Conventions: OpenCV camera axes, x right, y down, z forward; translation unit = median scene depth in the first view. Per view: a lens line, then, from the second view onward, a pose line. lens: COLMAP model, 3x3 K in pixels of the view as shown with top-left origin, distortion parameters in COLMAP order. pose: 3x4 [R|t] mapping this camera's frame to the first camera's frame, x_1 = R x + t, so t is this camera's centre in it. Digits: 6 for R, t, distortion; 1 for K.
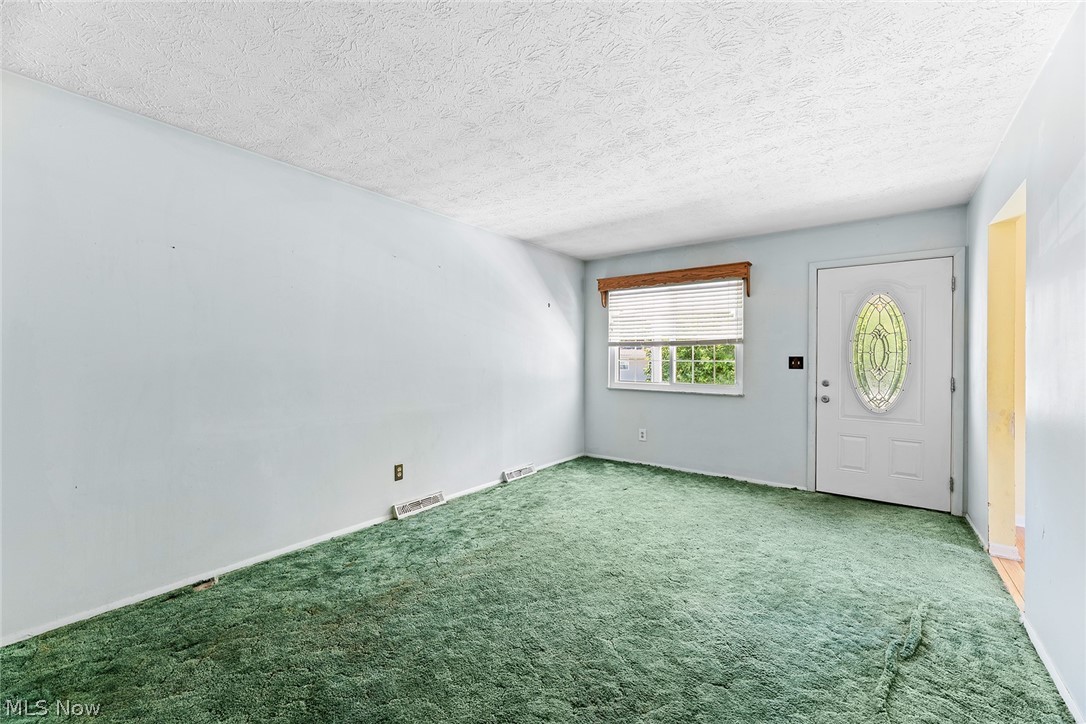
lens RADIAL K [[437.2, 0, 547.6], [0, 437.2, 361.1], [0, 0, 1]] dist [0.000035, -0.001746]
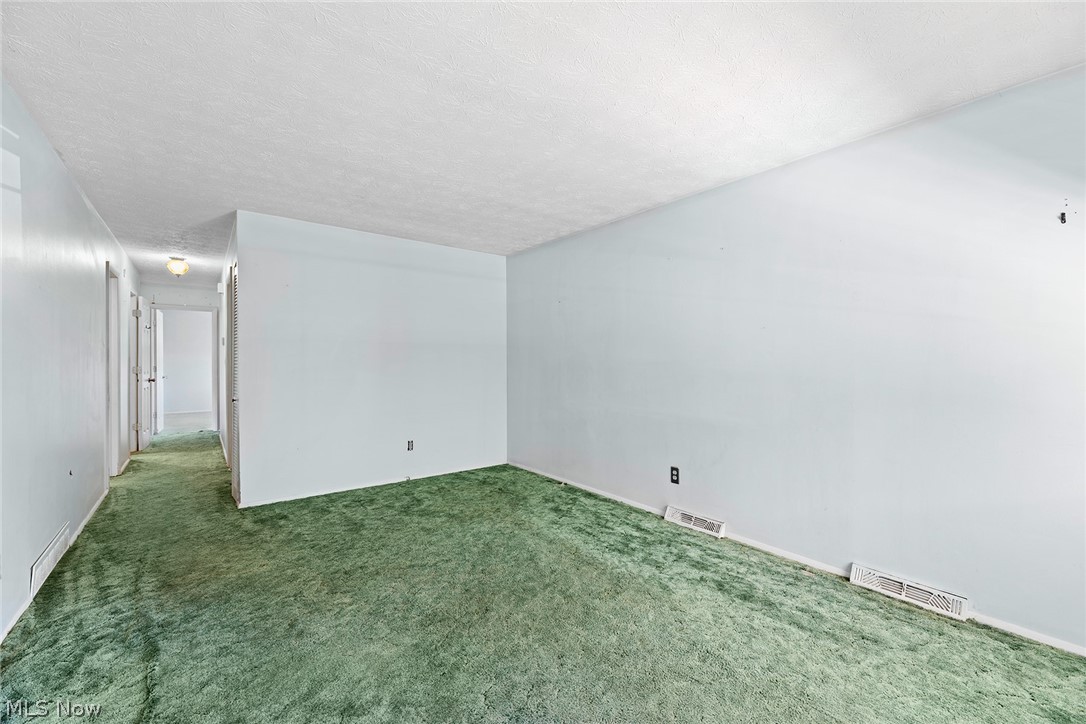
lens RADIAL K [[437.2, 0, 548.7], [0, 437.2, 361.6], [0, 0, 1]] dist [0.000035, -0.001746]
pose [[-0.243929, 0.001284, -0.969792, 0.589359], [-0.009702, 0.999946, 0.003764, -0.002897], [0.969745, 0.010327, -0.243903, 0.825292]]
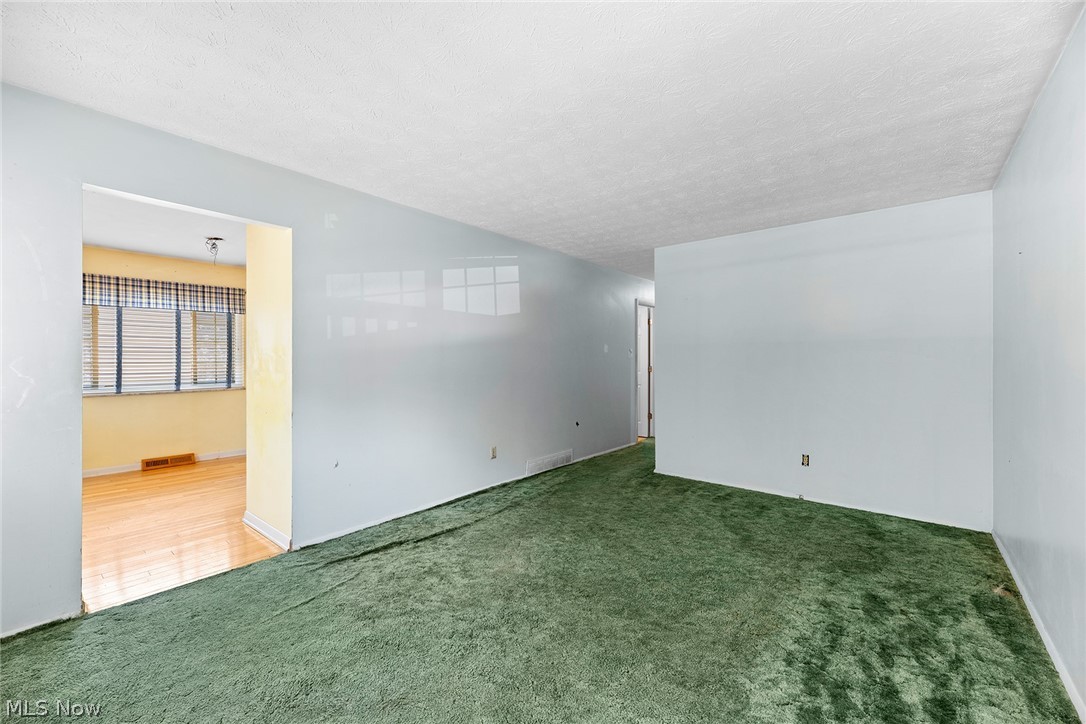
lens RADIAL K [[437.2, 0, 553.7], [0, 437.2, 362.3], [0, 0, 1]] dist [0.000035, -0.001746]
pose [[-0.999563, -0.003135, 0.029395, 0.117583], [-0.002777, 0.999922, 0.012209, -0.007107], [-0.029431, 0.012122, -0.999493, 1.192130]]
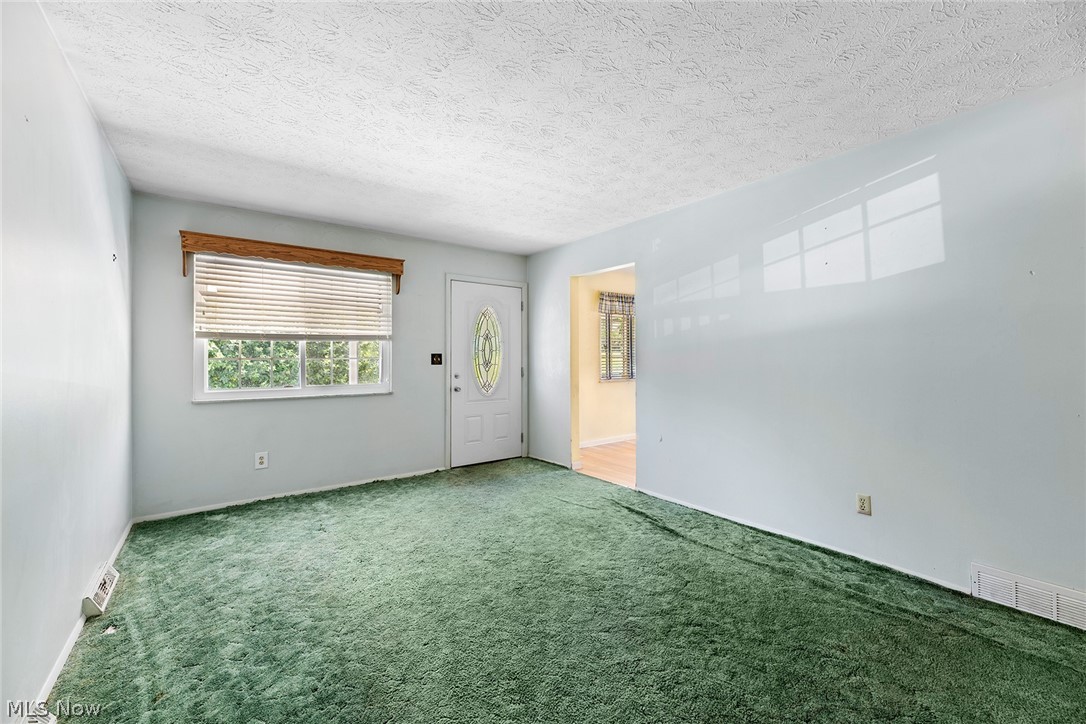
lens RADIAL K [[437.2, 0, 548.6], [0, 437.2, 353.3], [0, 0, 1]] dist [0.000035, -0.001746]
pose [[0.274443, 0.003679, 0.961596, -0.450665], [0.010431, 0.999922, -0.006803, -0.000727], [-0.961547, 0.011897, 0.274383, 0.424780]]
